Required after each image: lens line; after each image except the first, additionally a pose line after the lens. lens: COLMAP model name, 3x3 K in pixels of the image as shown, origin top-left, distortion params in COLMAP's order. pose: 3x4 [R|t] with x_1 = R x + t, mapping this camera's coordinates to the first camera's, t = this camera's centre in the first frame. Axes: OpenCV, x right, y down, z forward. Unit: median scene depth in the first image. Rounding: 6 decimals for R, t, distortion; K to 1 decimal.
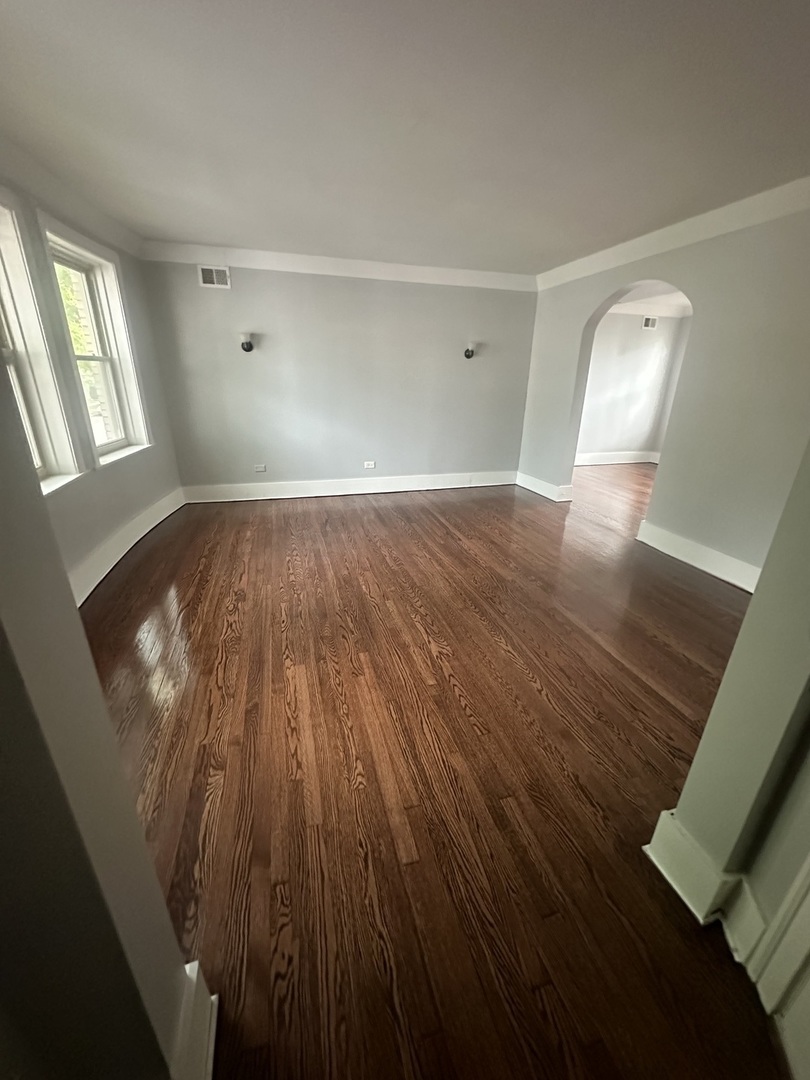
lens RADIAL K [[429.5, 0, 402.6], [0, 429.5, 537.0], [0, 0, 1]] dist [-0.005365, 0.001222]
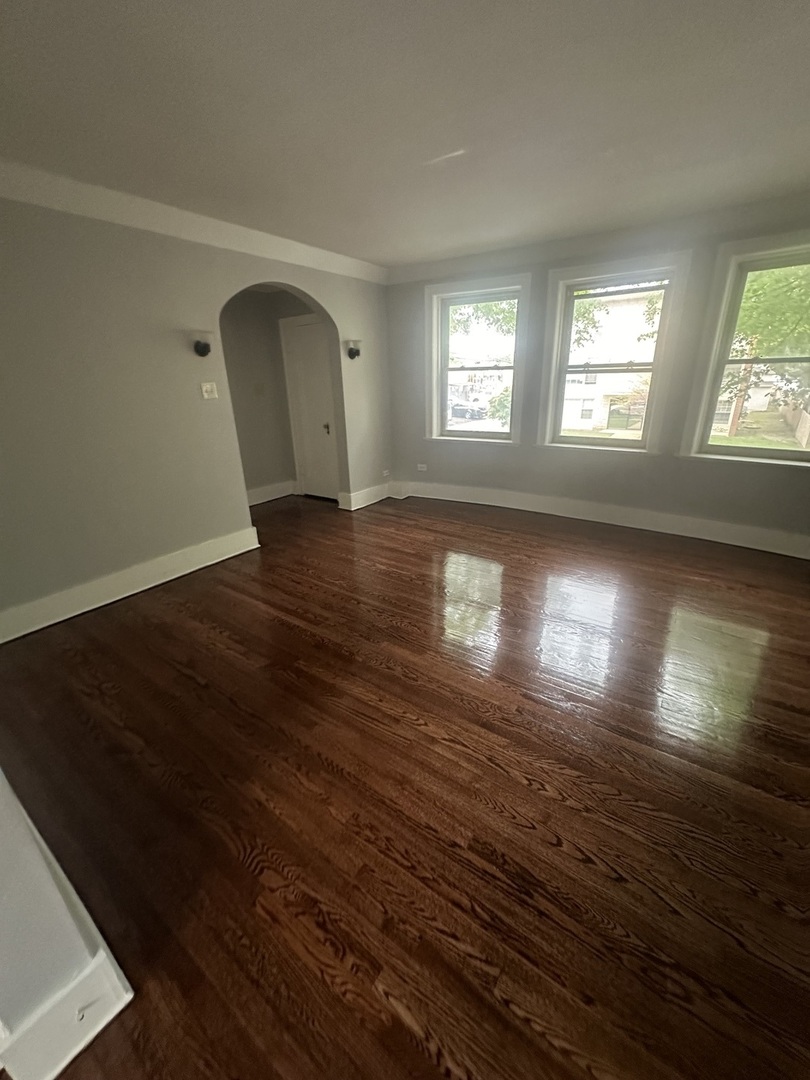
lens RADIAL K [[429.5, 0, 406.0], [0, 429.5, 539.0], [0, 0, 1]] dist [-0.005365, 0.001222]
pose [[-0.780559, 0.224577, -0.583346, 0.665604], [-0.212144, 0.782666, 0.585174, -0.545577], [0.587982, 0.580516, -0.563274, 1.436803]]
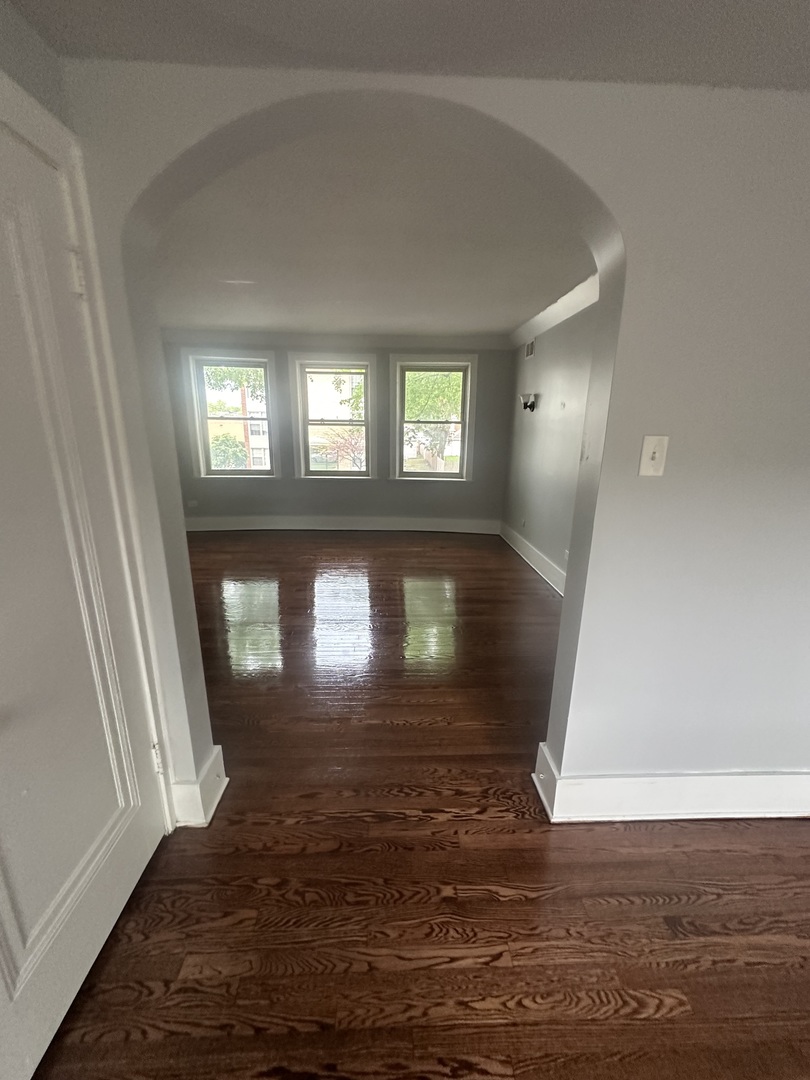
lens RADIAL K [[429.5, 0, 404.5], [0, 429.5, 540.2], [0, 0, 1]] dist [-0.005365, 0.001222]
pose [[-0.238209, 0.228037, -0.944063, 0.986405], [-0.366256, 0.879184, 0.304780, -0.547212], [0.899507, 0.418371, -0.125910, 1.464295]]
